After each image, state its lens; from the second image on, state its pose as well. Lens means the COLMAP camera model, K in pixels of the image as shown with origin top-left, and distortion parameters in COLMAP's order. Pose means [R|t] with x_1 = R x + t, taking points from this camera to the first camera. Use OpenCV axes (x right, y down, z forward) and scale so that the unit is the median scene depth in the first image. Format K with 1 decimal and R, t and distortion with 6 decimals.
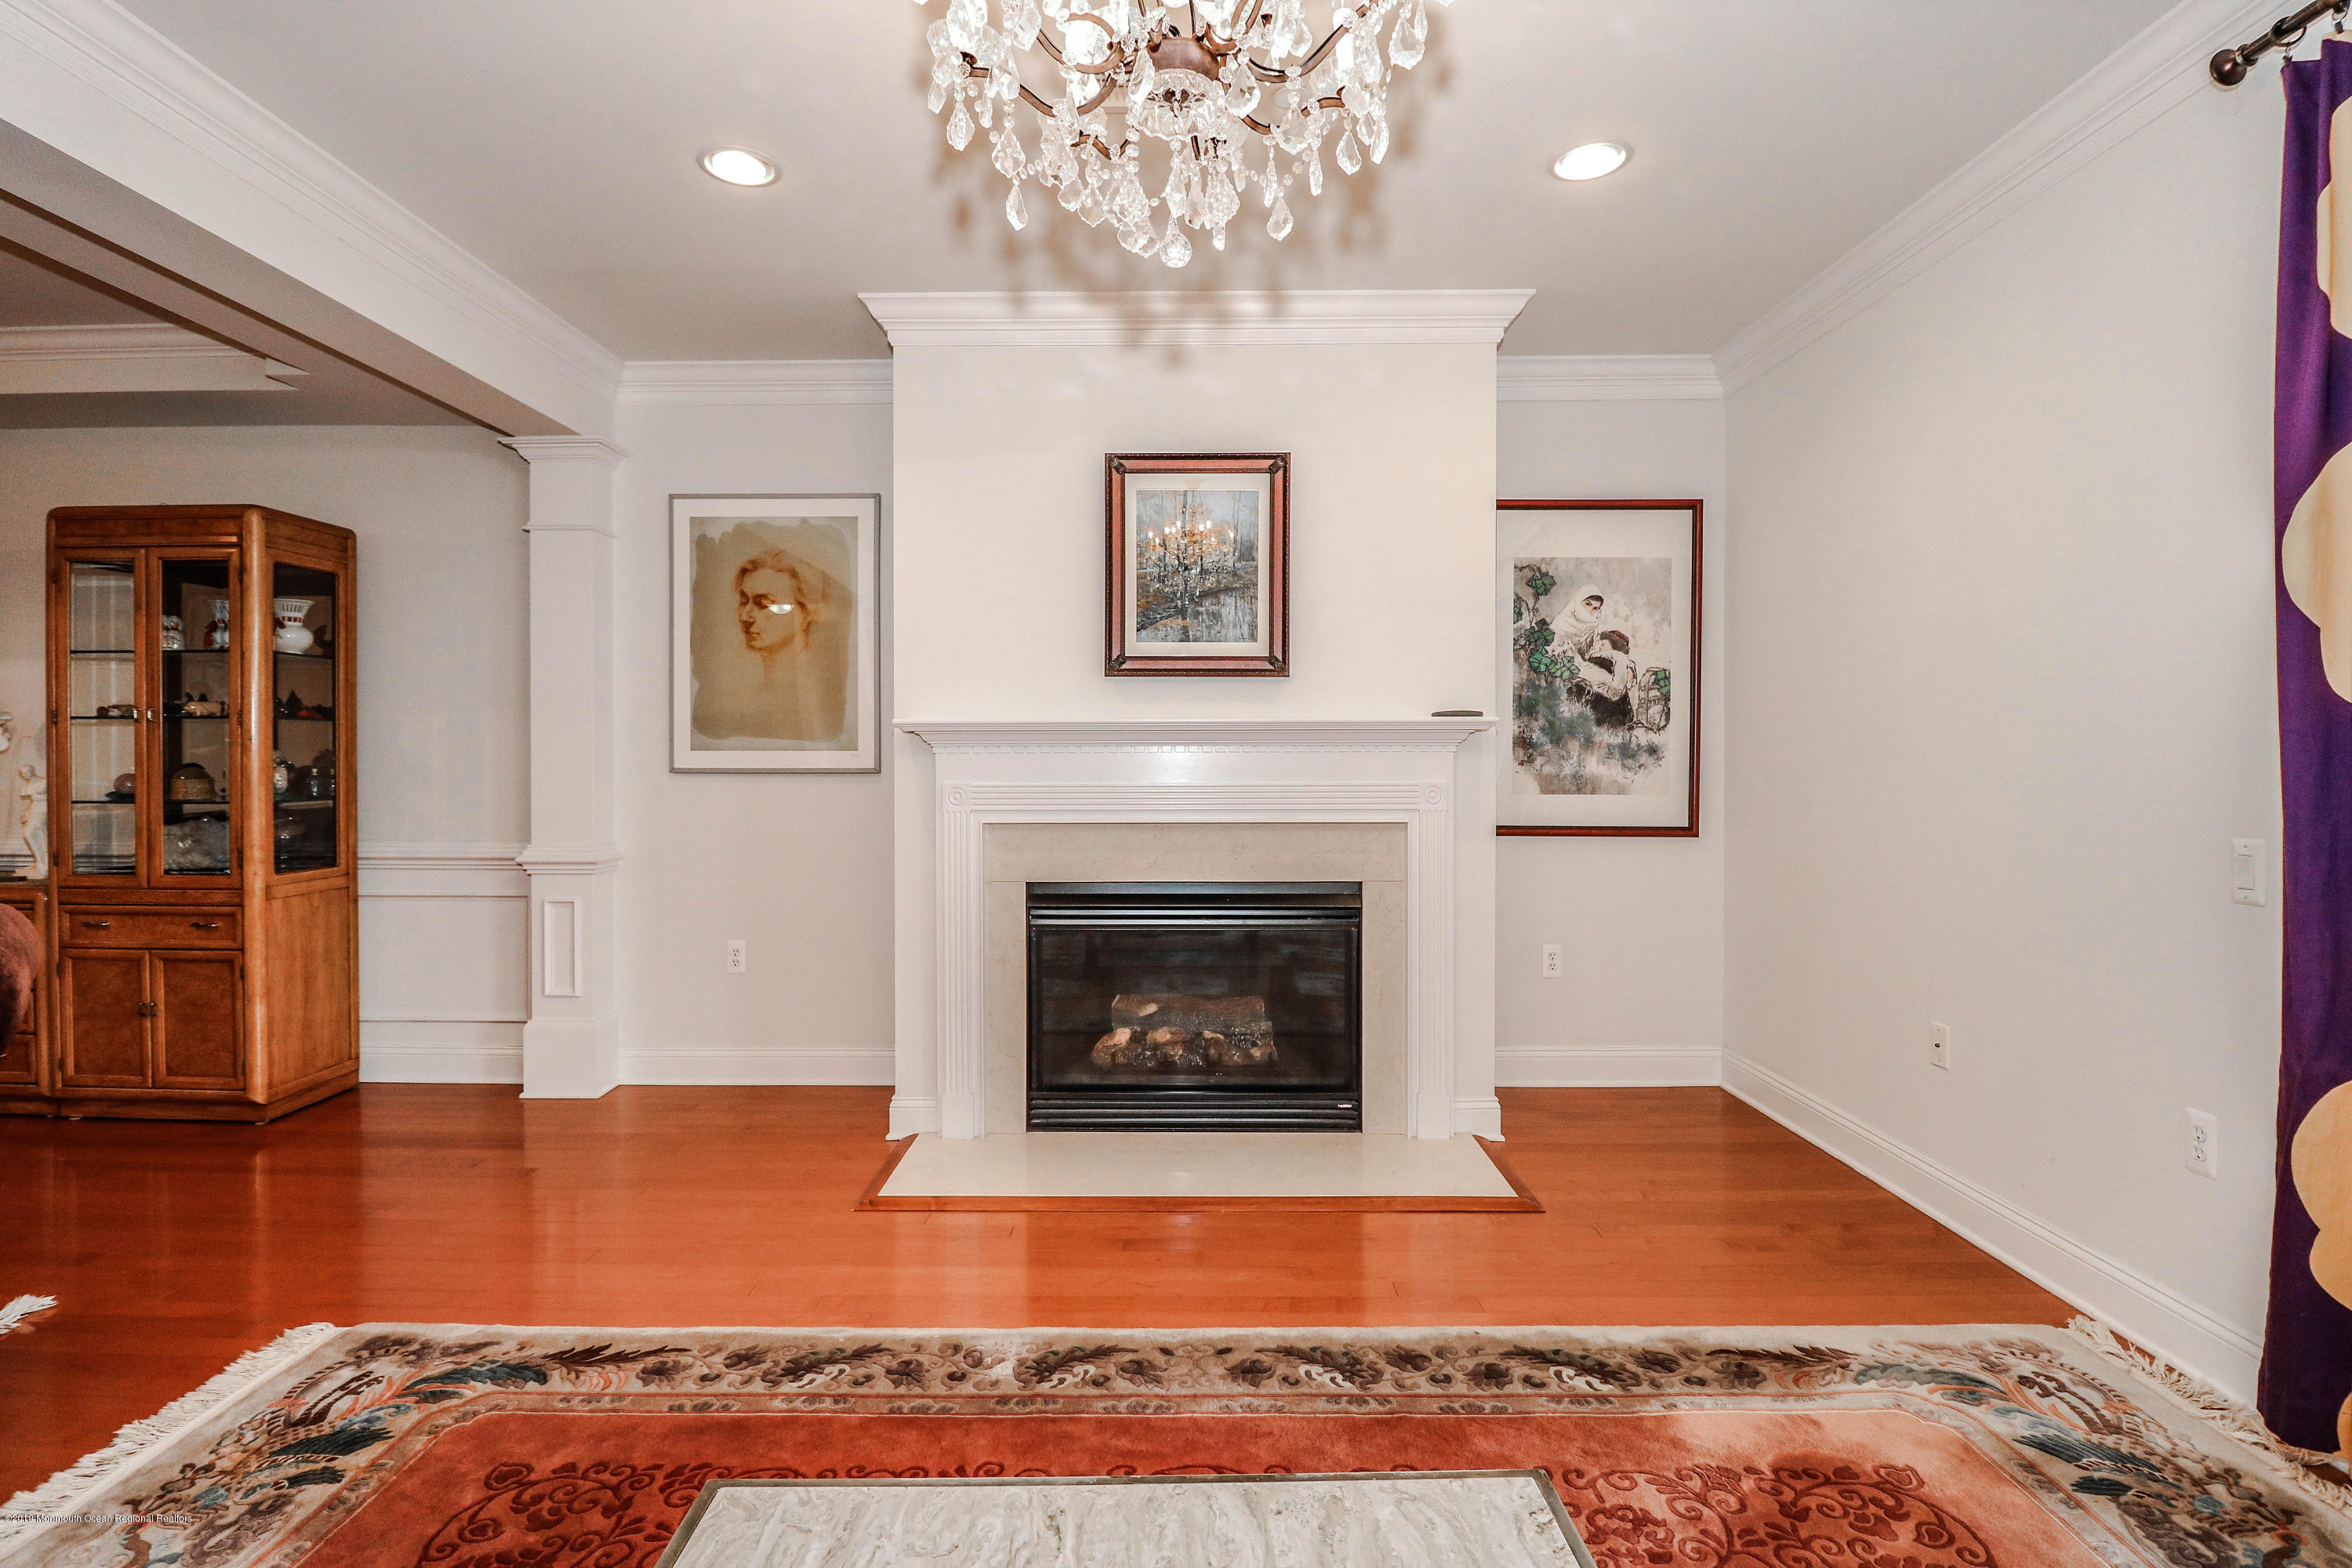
lens RADIAL K [[1089.8, 0, 1171.7], [0, 1089.8, 758.5], [0, 0, 1]] dist [0.002241, -0.012689]
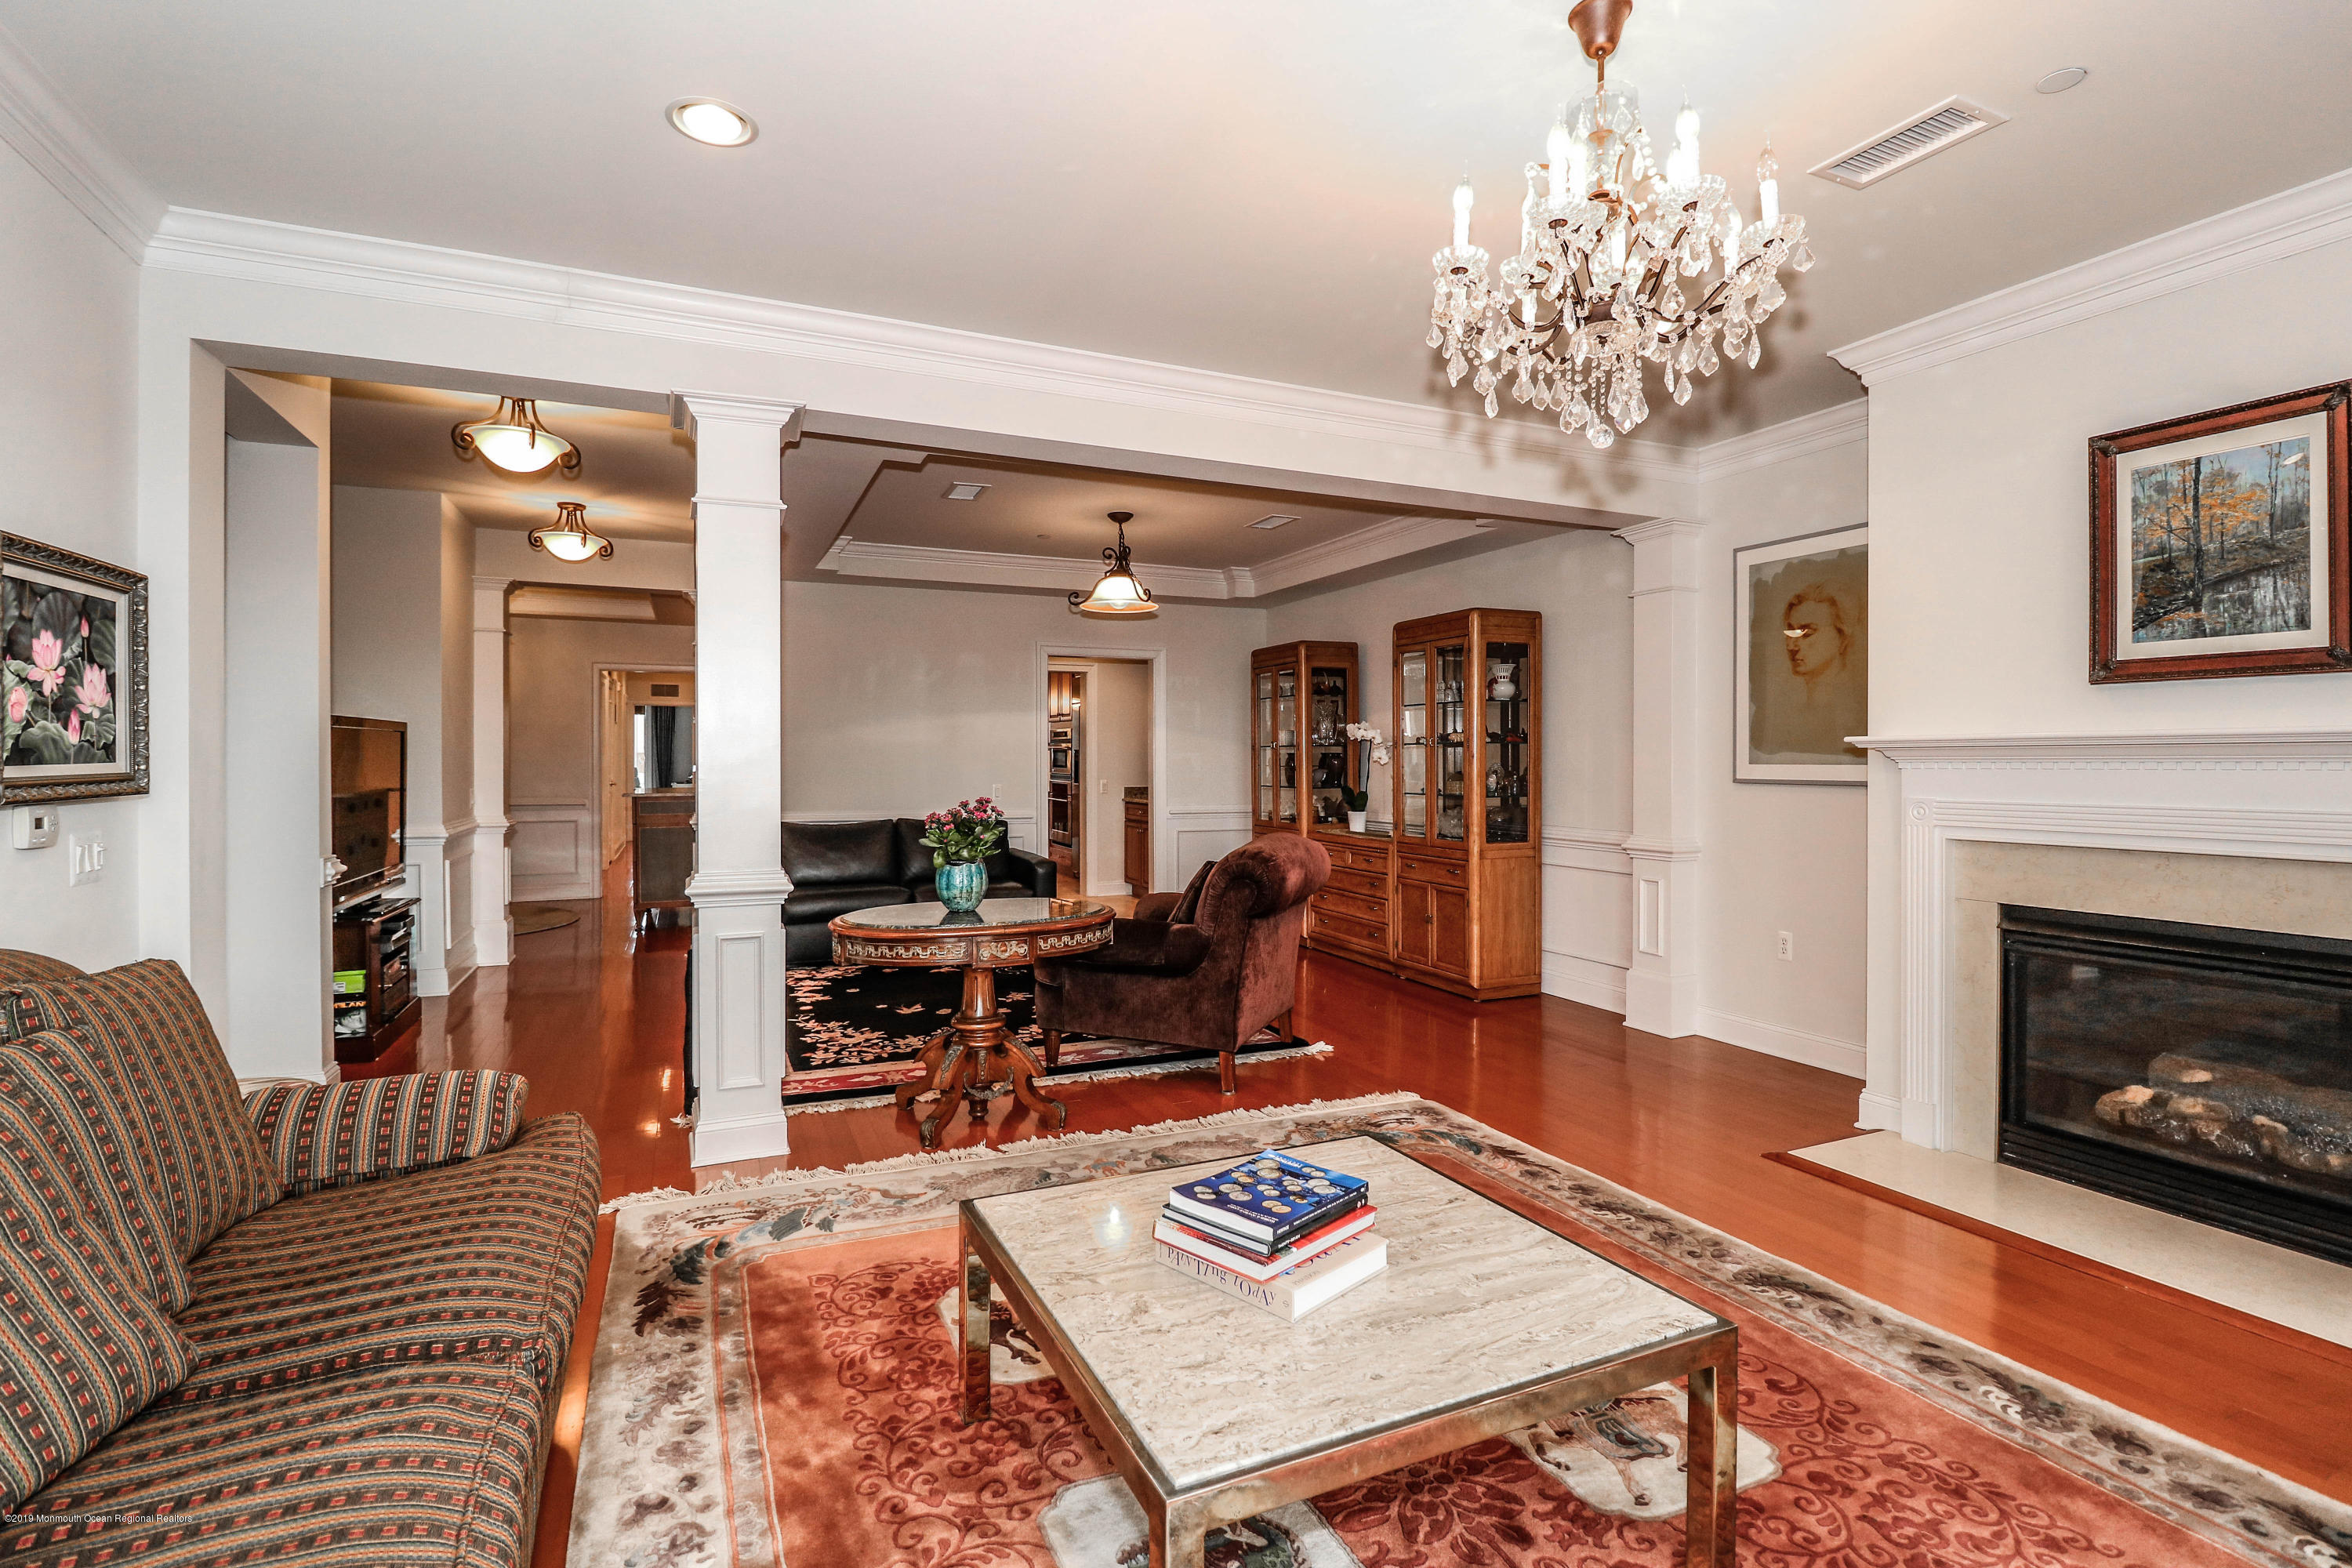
lens RADIAL K [[1097.2, 0, 1181.2], [0, 1097.2, 767.8], [0, 0, 1]] dist [-0.025941, -0.000102]
pose [[0.417576, 0.006591, -0.908618, 0.424482], [-0.004955, 0.999975, 0.004976, -0.006976], [0.908629, 0.002425, 0.417598, -0.053275]]
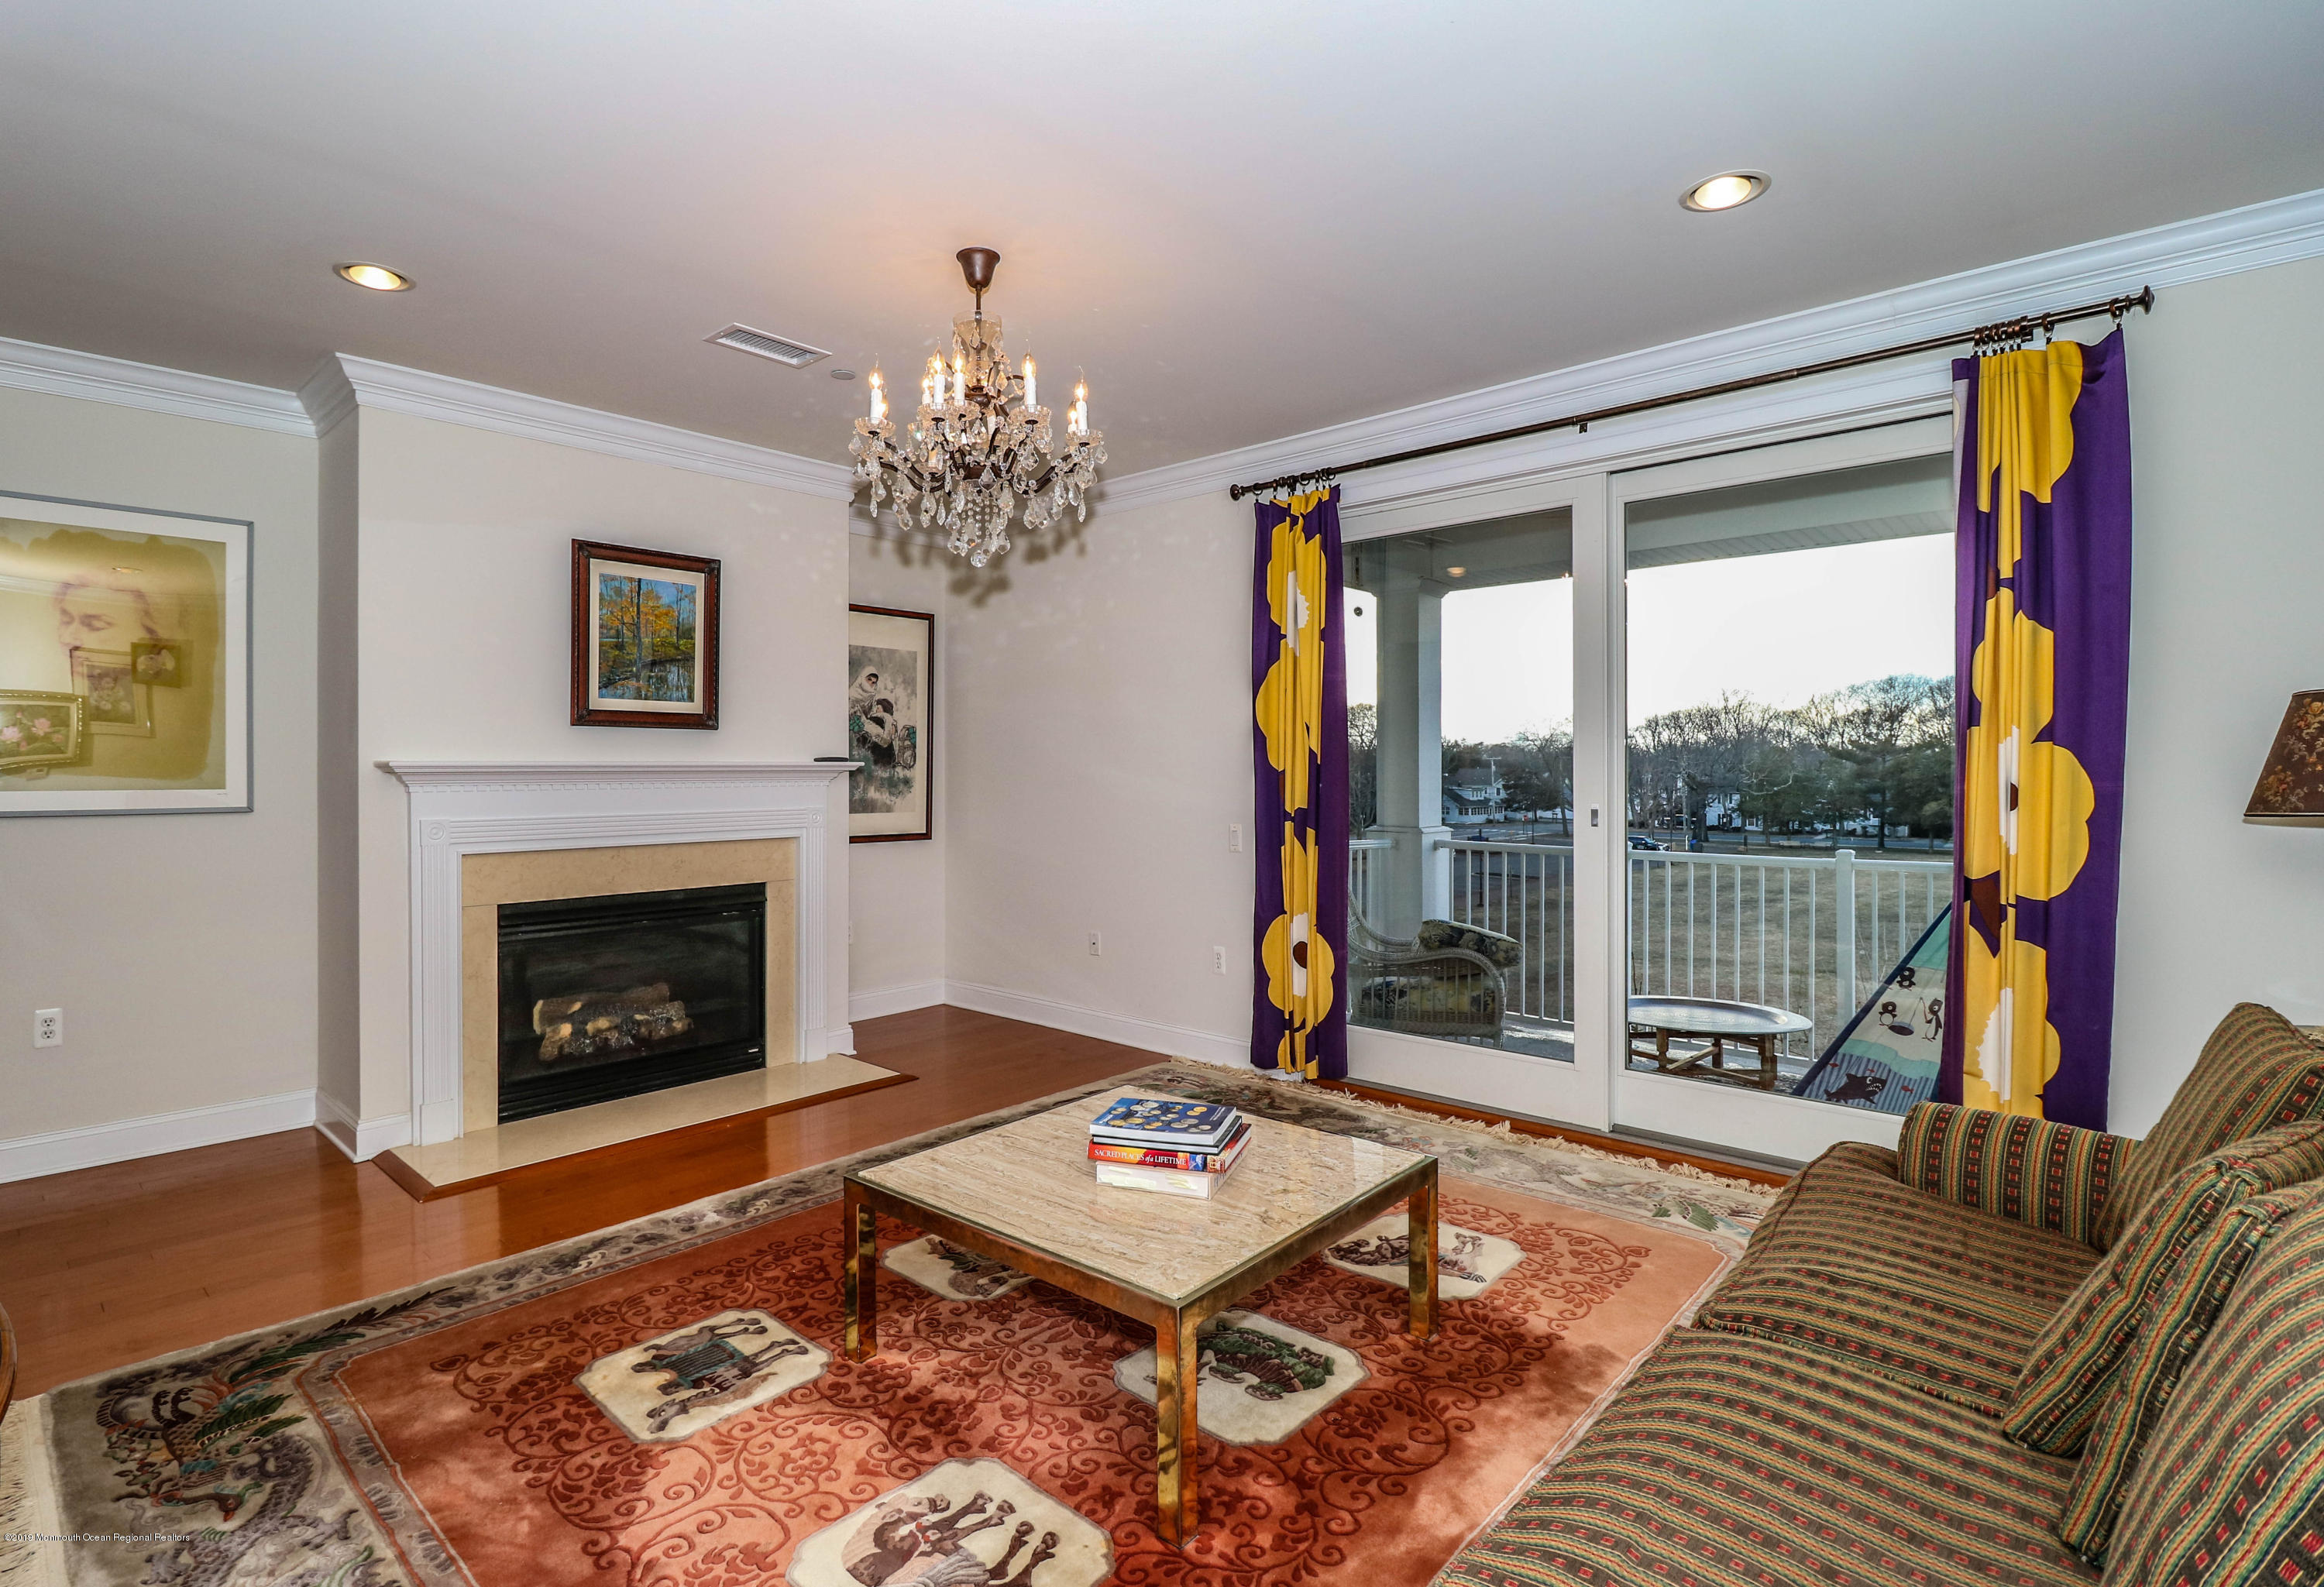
lens RADIAL K [[1097.8, 0, 1103.6], [0, 1097.8, 768.2], [0, 0, 1]] dist [-0.014776, -0.000558]
pose [[0.686635, 0.000942, 0.727002, -0.519060], [0.004117, 0.999978, -0.005185, -0.019597], [-0.726991, 0.006553, 0.686616, -0.236170]]
